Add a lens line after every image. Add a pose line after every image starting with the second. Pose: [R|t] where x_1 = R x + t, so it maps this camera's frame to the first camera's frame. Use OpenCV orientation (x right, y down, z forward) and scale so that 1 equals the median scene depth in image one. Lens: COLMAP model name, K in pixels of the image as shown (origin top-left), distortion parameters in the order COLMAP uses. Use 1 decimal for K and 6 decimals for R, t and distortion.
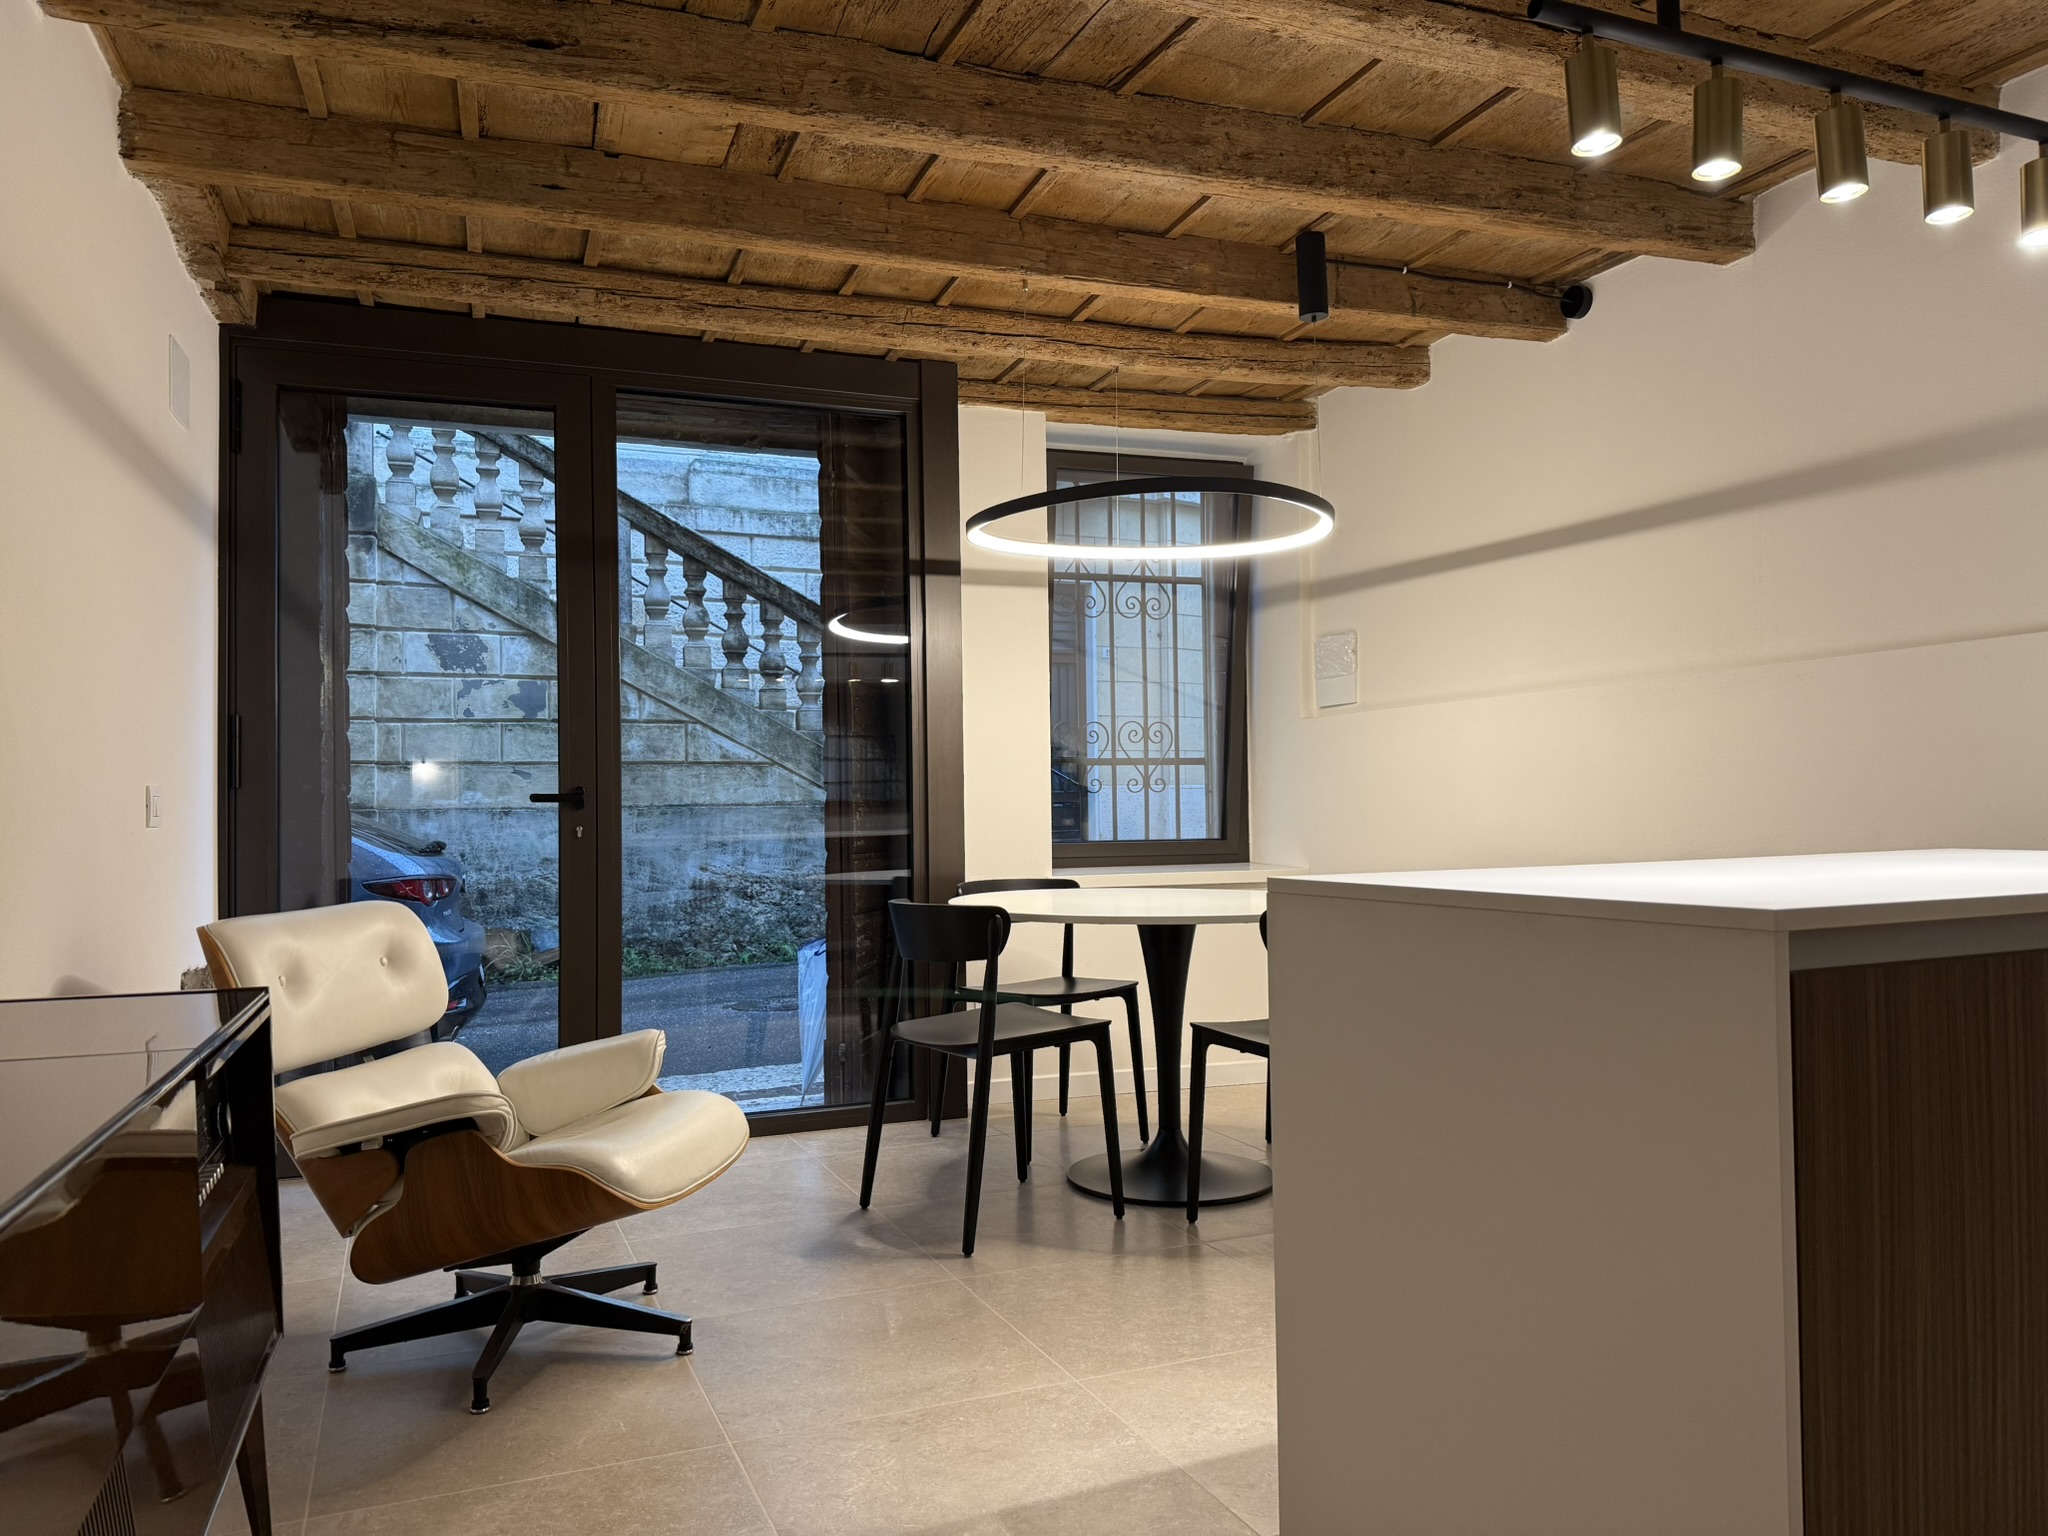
lens RADIAL K [[1419.3, 0, 1028.4], [0, 1419.3, 774.3], [0, 0, 1]] dist [0.157963, -0.221920]
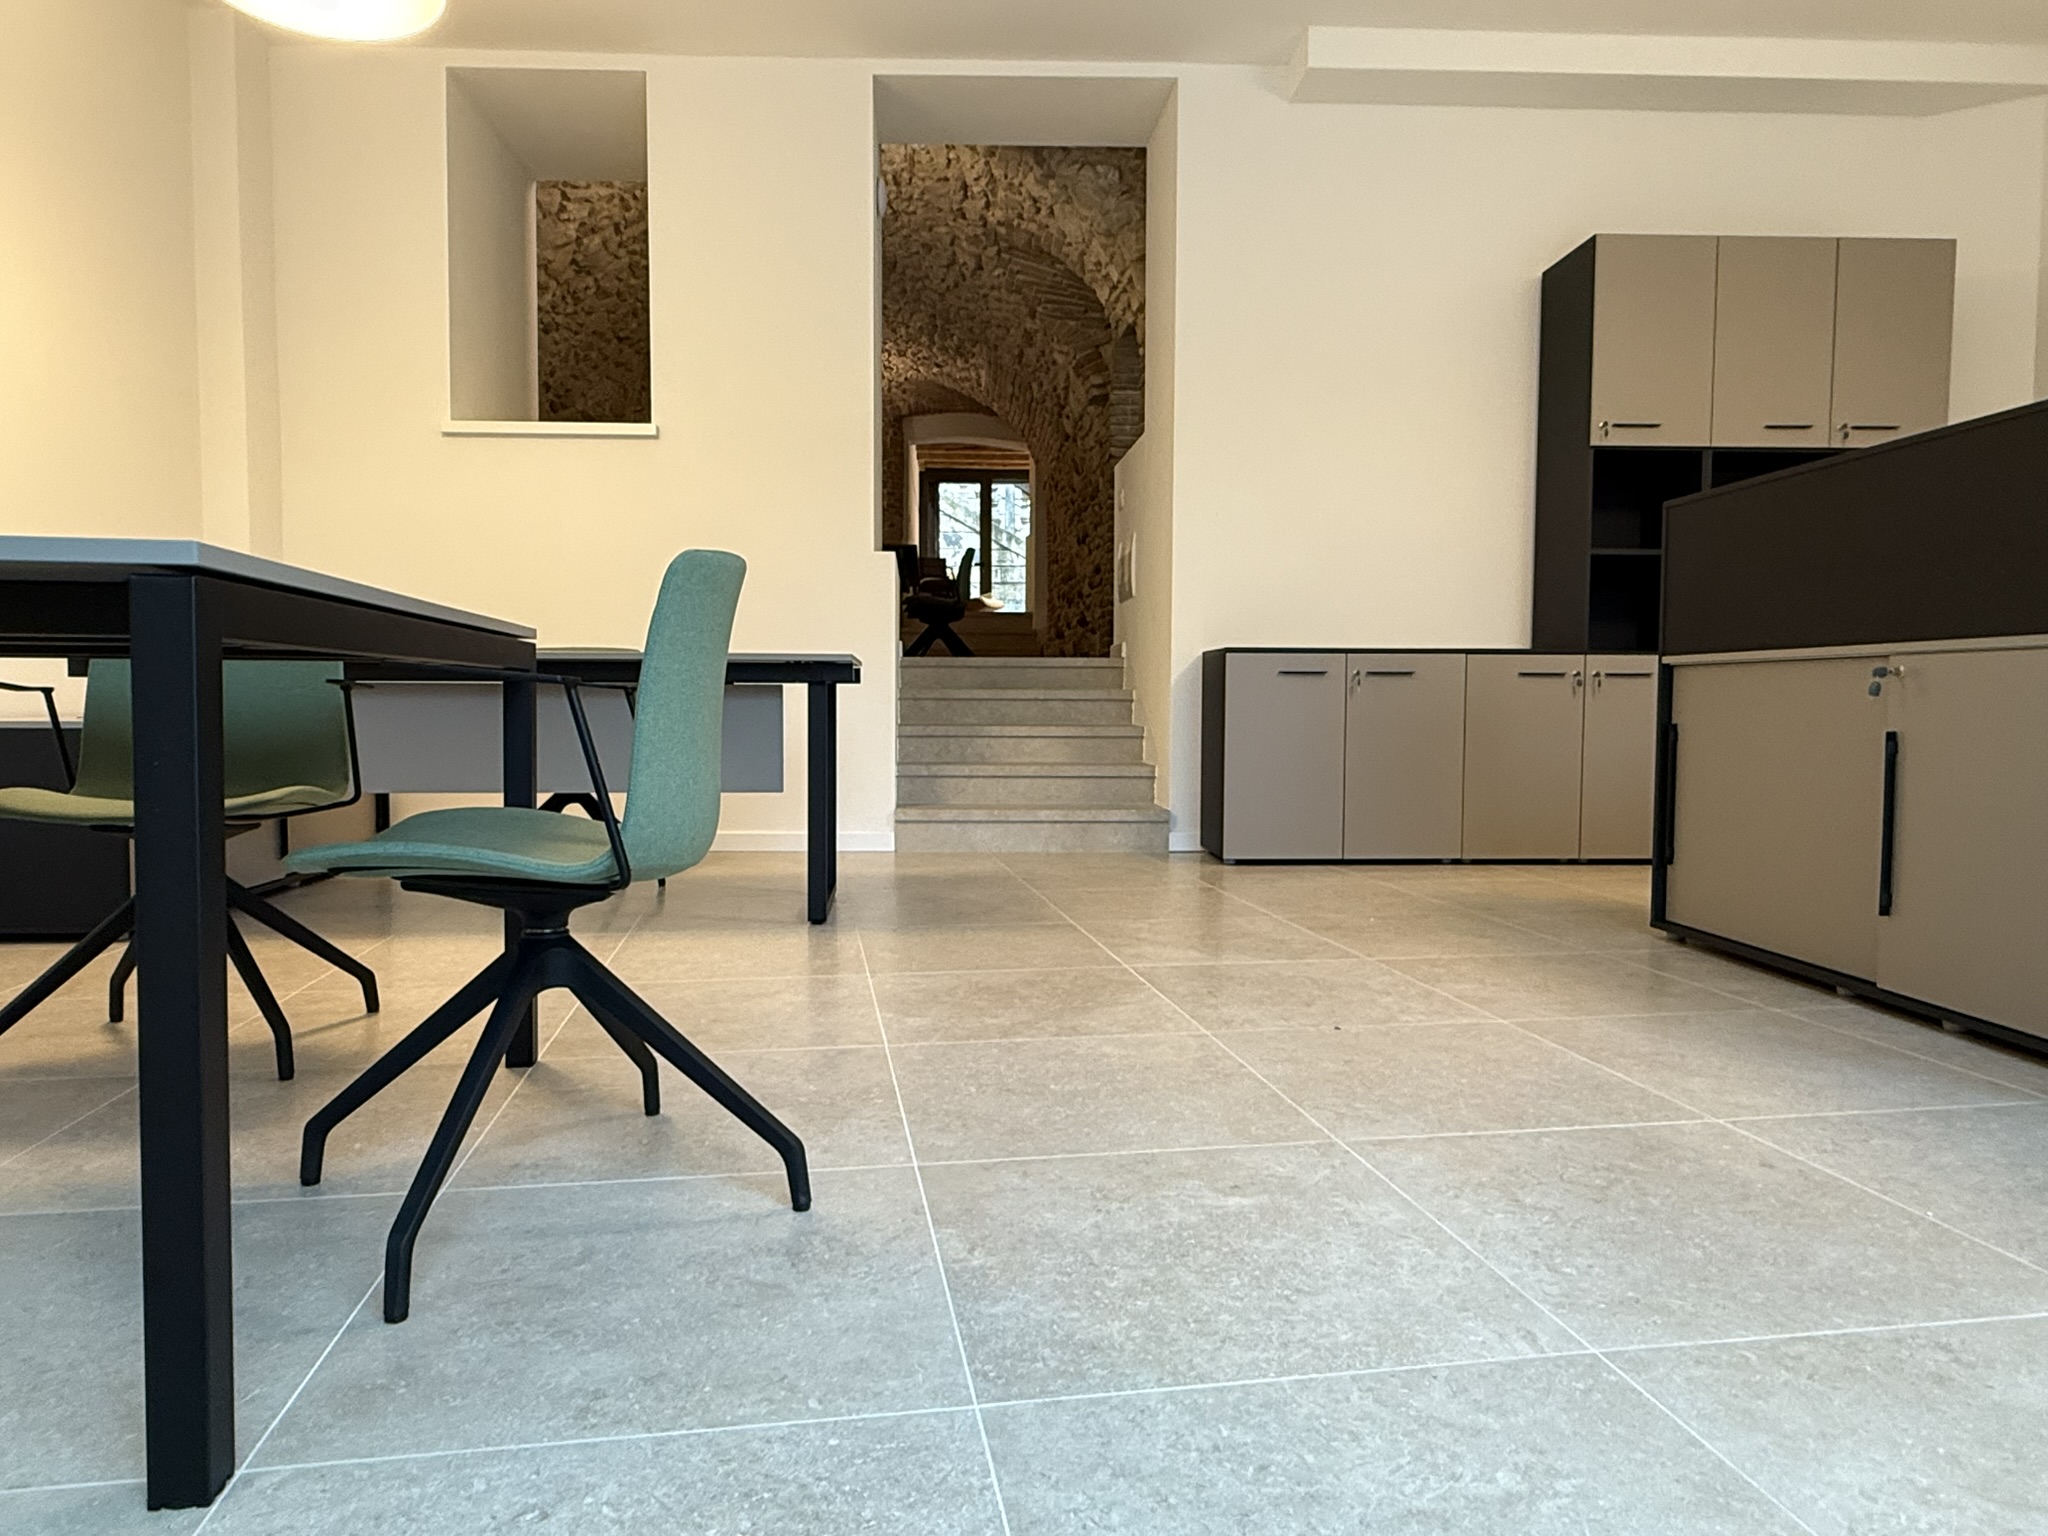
lens RADIAL K [[1292.8, 0, 1012.2], [0, 1292.8, 767.9], [0, 0, 1]] dist [-0.003495, 0.004348]
pose [[0.951474, 0.033726, -0.305876, 0.455027], [-0.009454, 0.996711, 0.080488, 0.141912], [0.307584, -0.073690, 0.948663, -1.262107]]
